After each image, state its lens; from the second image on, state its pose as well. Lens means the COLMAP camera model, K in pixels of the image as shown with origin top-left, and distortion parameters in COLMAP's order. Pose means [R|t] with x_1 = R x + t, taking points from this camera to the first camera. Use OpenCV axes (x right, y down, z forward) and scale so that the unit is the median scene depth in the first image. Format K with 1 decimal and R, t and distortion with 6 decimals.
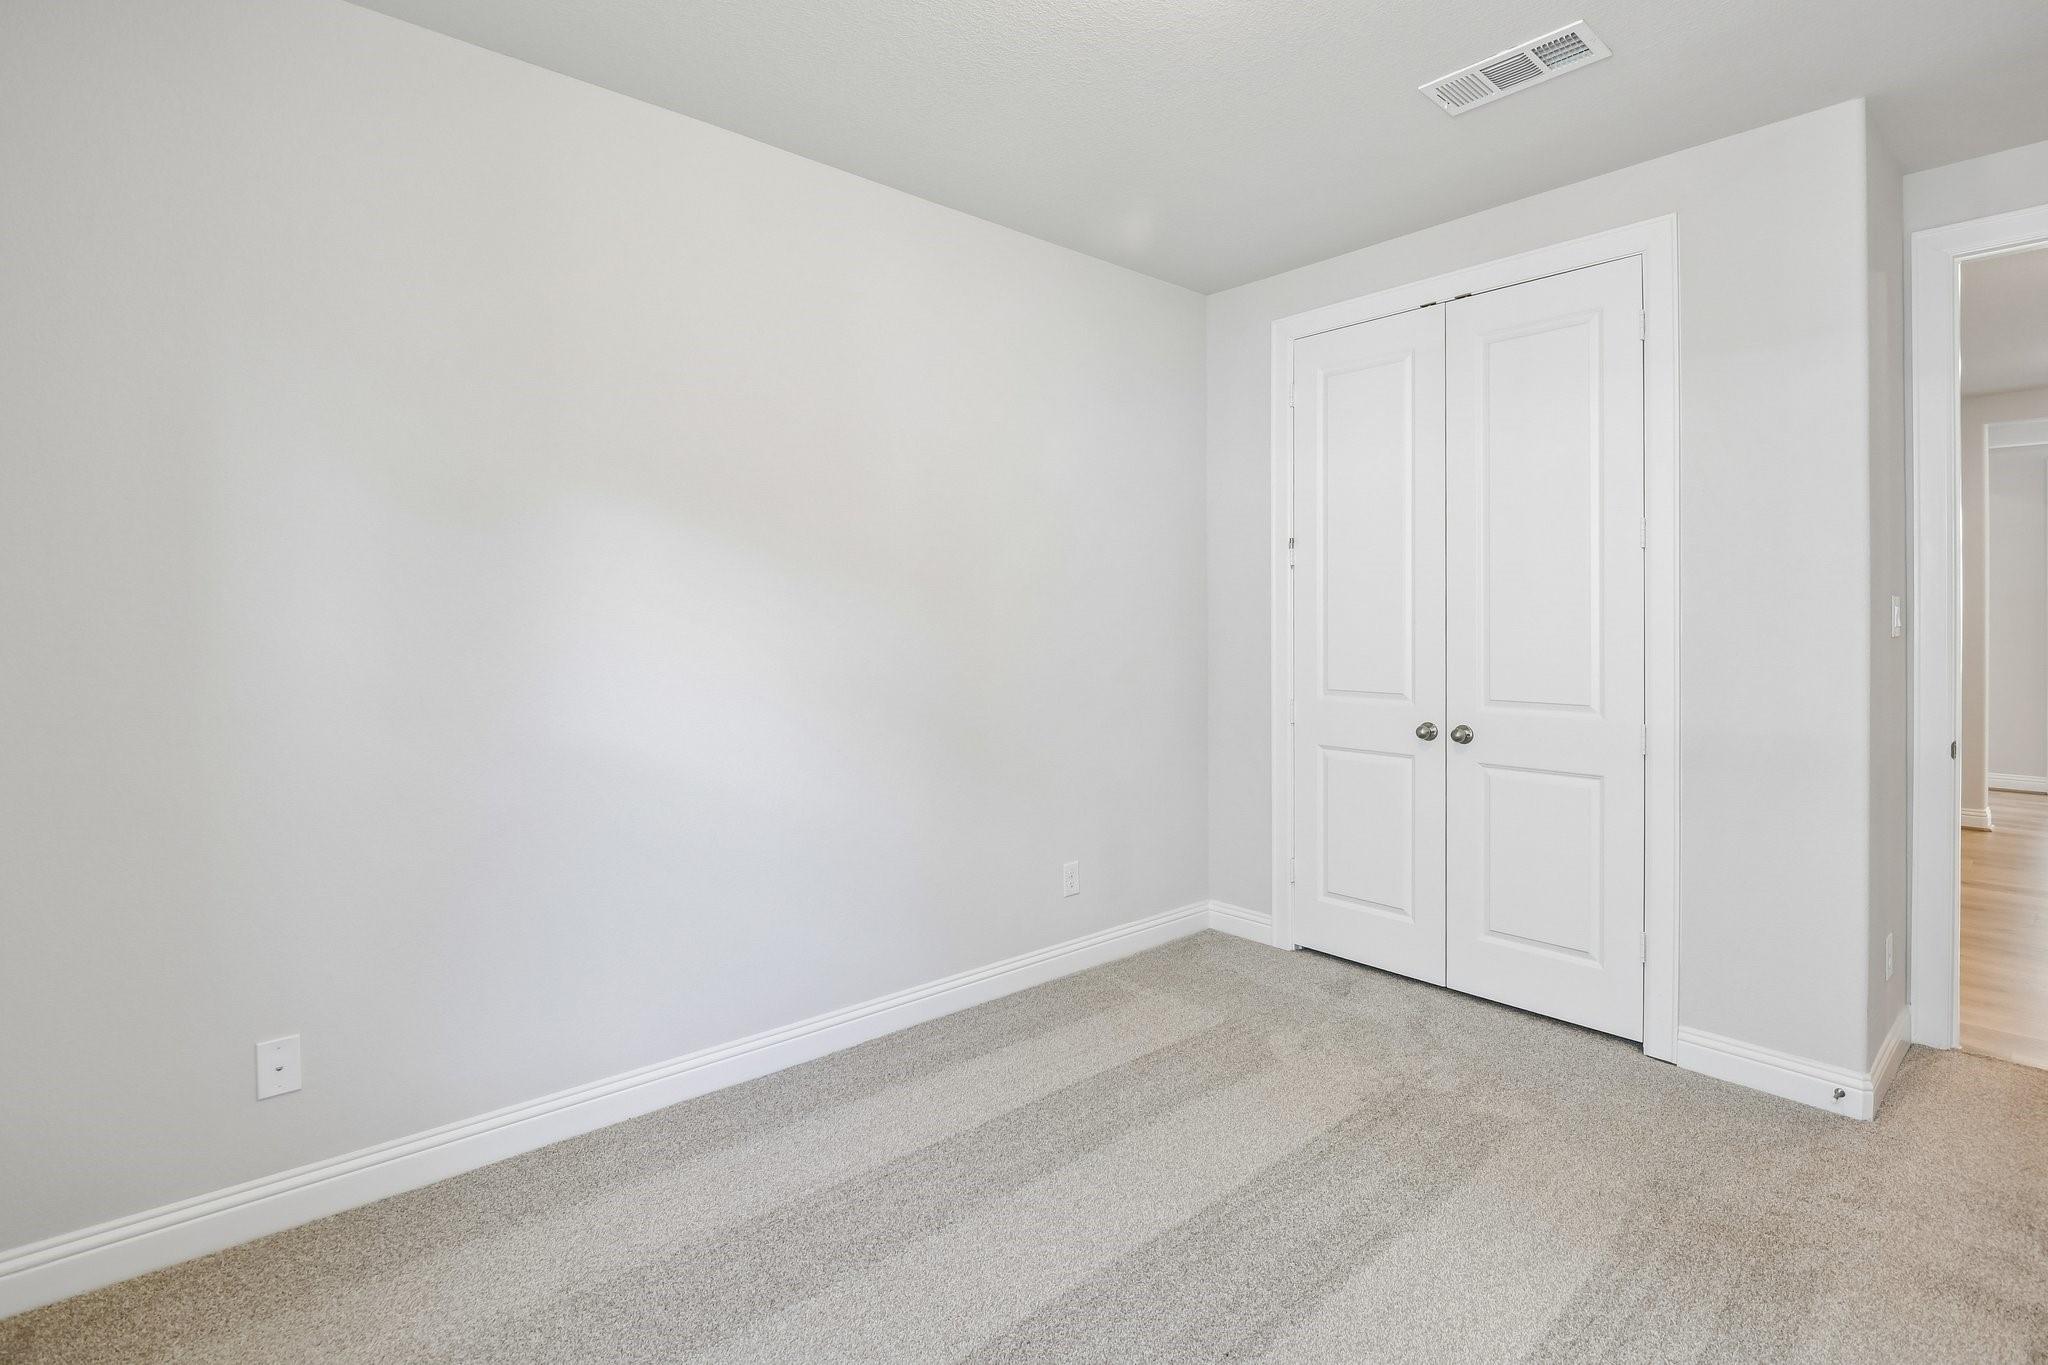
lens RADIAL K [[976.2, 0, 1062.3], [0, 976.2, 623.9], [0, 0, 1]] dist [-0.022600, -0.000128]
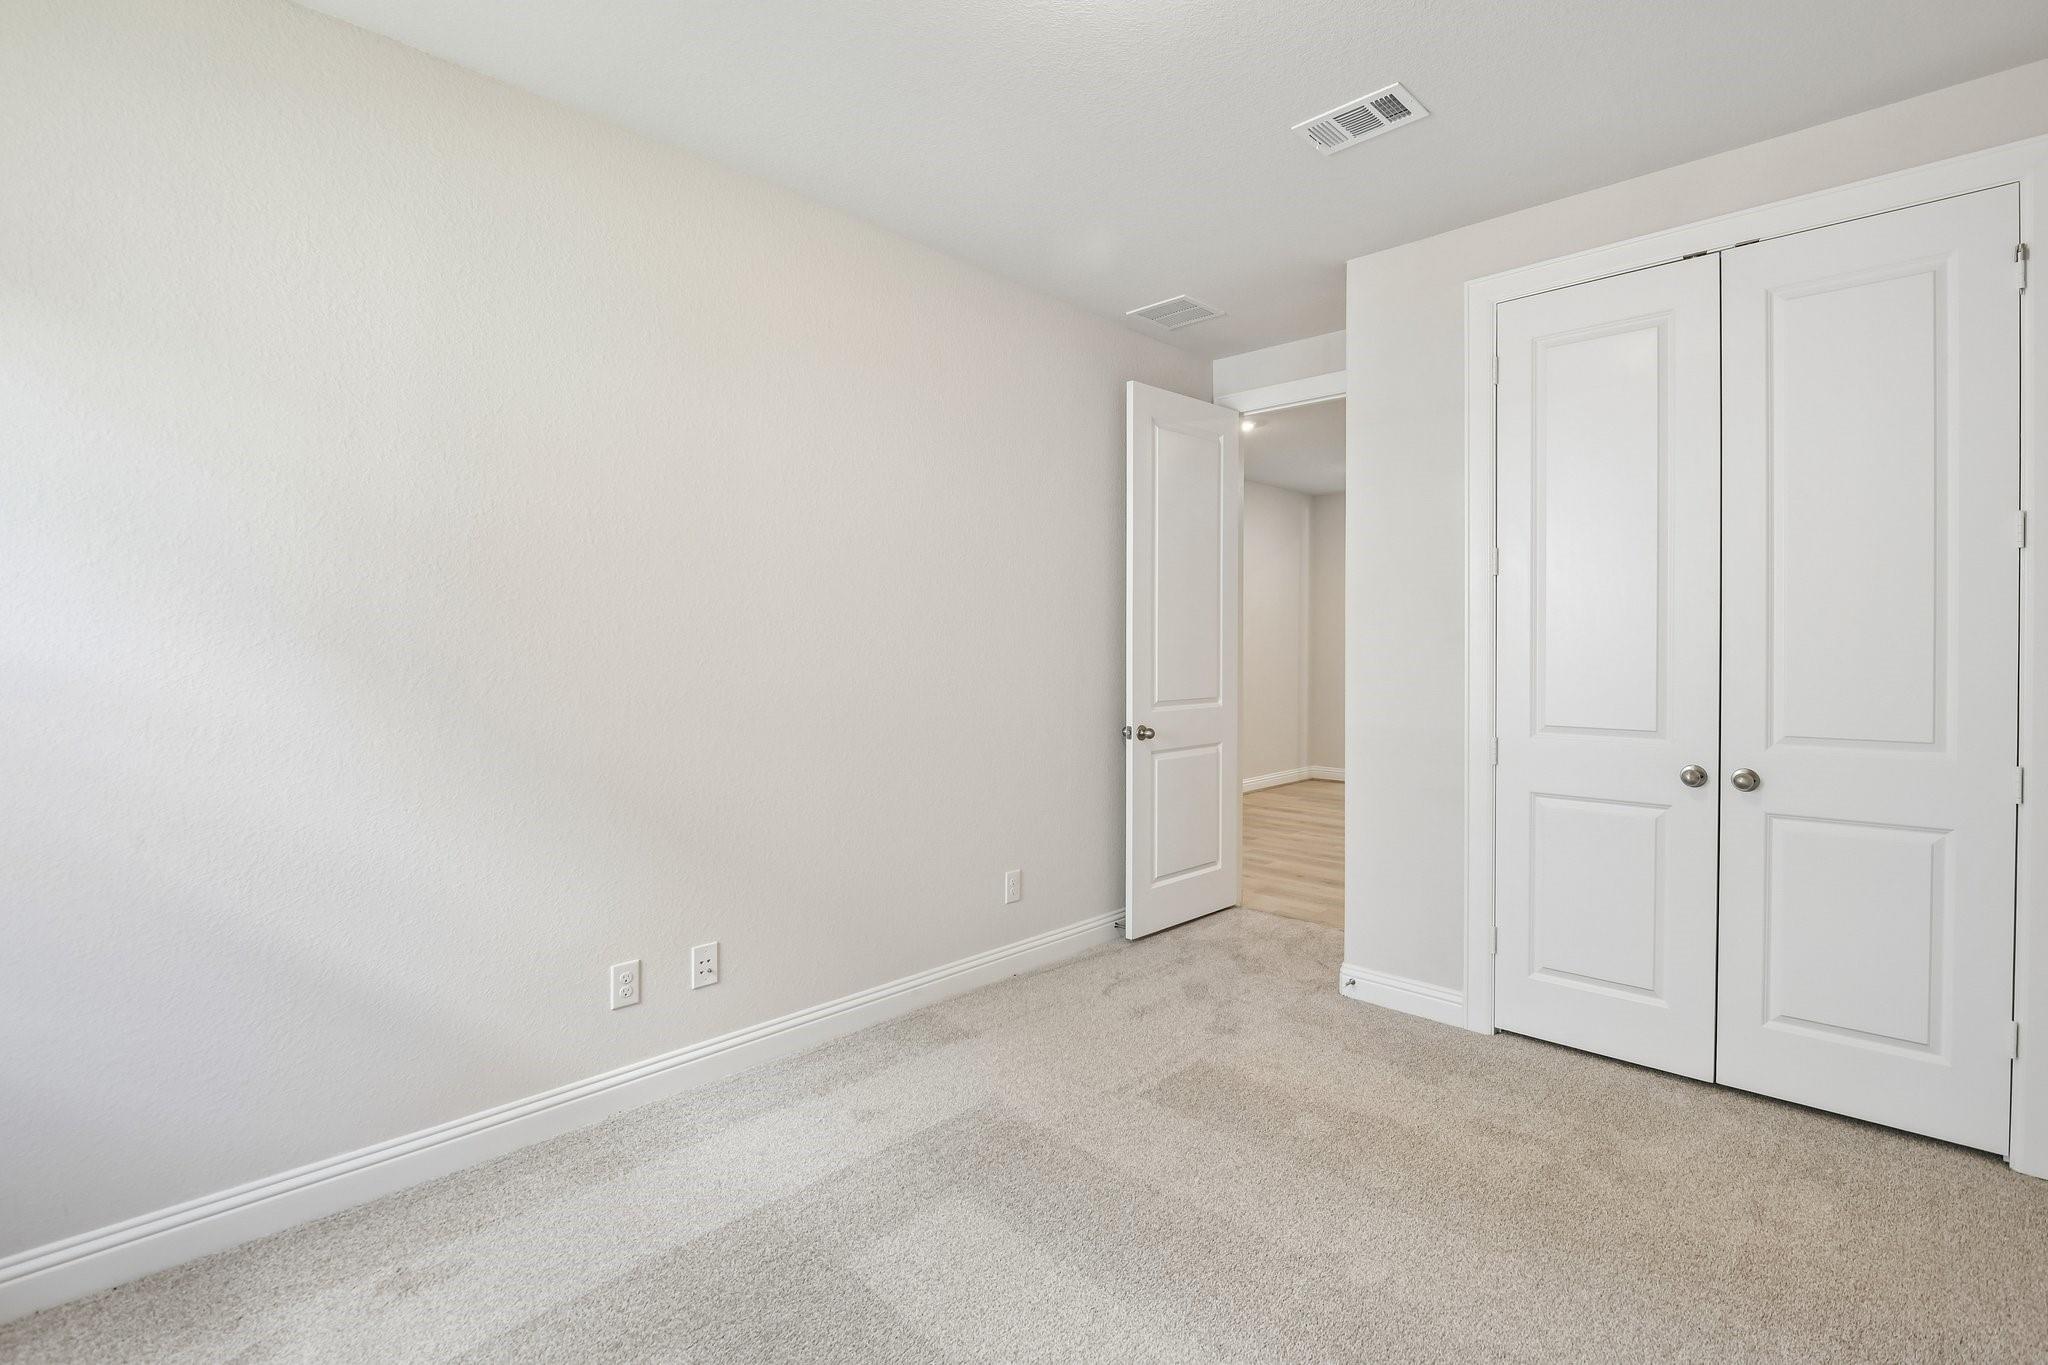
lens RADIAL K [[933.7, 0, 1024.8], [0, 933.7, 668.5], [0, 0, 1]] dist [-0.024148, 0.000056]
pose [[0.997930, -0.005209, 0.064092, -0.235181], [0.003729, 0.999724, 0.023195, -0.000764], [-0.064196, -0.022908, 0.997674, 0.255384]]
